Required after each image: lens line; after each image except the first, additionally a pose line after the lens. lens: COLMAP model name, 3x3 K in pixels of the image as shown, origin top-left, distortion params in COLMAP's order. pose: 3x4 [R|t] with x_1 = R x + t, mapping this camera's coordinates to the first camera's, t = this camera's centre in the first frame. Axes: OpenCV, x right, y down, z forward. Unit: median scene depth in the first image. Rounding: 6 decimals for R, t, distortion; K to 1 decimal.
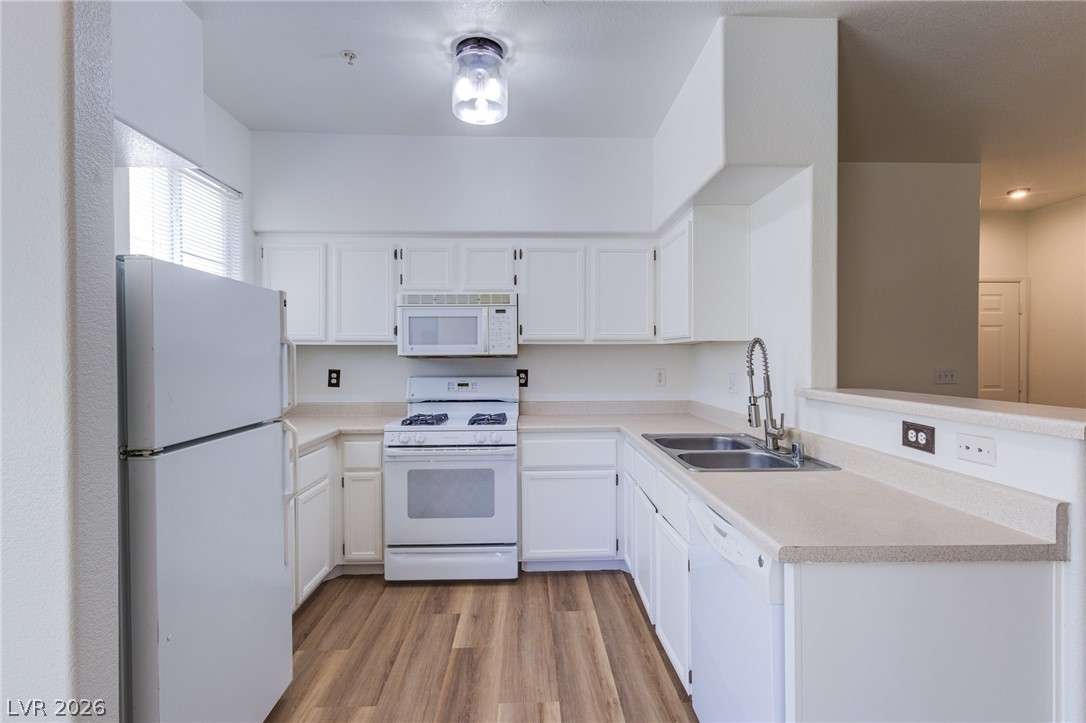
lens RADIAL K [[494.3, 0, 540.9], [0, 494.3, 362.9], [0, 0, 1]] dist [-0.000311, -0.000839]
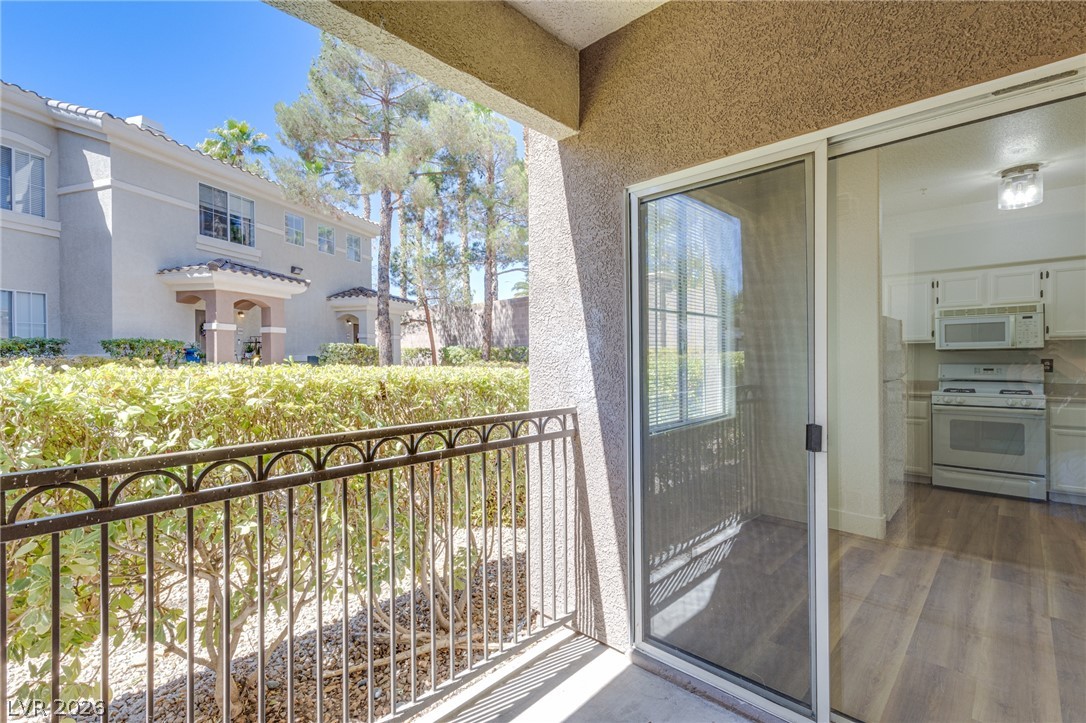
lens RADIAL K [[494.3, 0, 541.2], [0, 494.3, 359.2], [0, 0, 1]] dist [-0.000311, -0.000839]
pose [[0.697914, 0.000855, -0.716181, -0.042486], [0.000528, 0.999998, 0.001708, 0.012925], [0.716182, -0.001570, 0.697912, -1.037742]]
